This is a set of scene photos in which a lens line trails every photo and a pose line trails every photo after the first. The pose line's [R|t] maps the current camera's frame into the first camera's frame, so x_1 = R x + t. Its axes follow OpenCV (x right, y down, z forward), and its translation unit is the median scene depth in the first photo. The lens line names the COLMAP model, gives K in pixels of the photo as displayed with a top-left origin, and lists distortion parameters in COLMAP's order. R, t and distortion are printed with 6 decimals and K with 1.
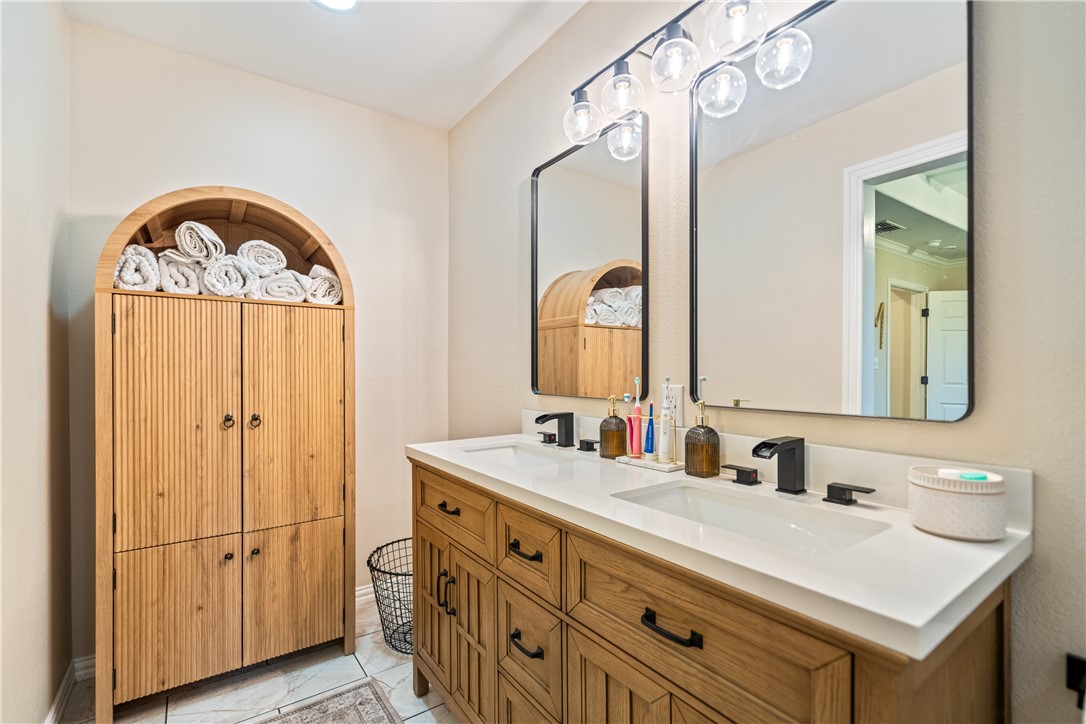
lens RADIAL K [[497.0, 0, 540.5], [0, 497.0, 367.7], [0, 0, 1]] dist [-0.027360, -0.000293]
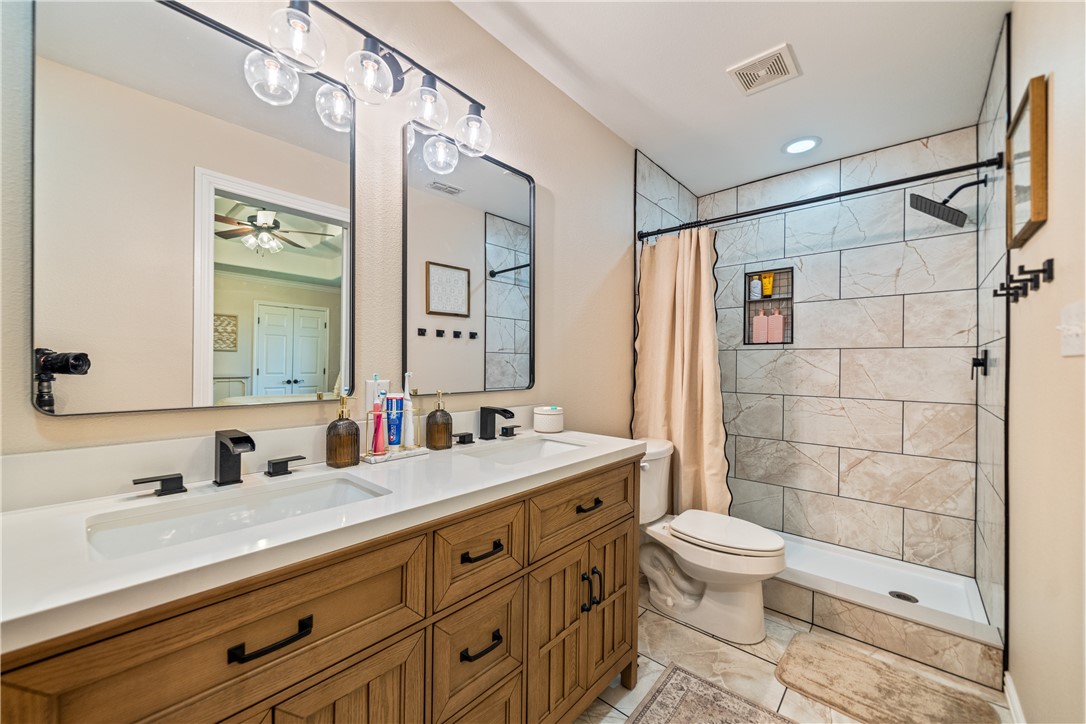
lens RADIAL K [[409.0, 0, 537.8], [0, 409.0, 364.6], [0, 0, 1]] dist [-0.000541, -0.000594]
pose [[-0.227281, -0.001787, 0.973828, -0.871312], [-0.017930, 0.999836, -0.002350, -0.003966], [-0.973664, -0.017994, -0.227276, 1.114567]]
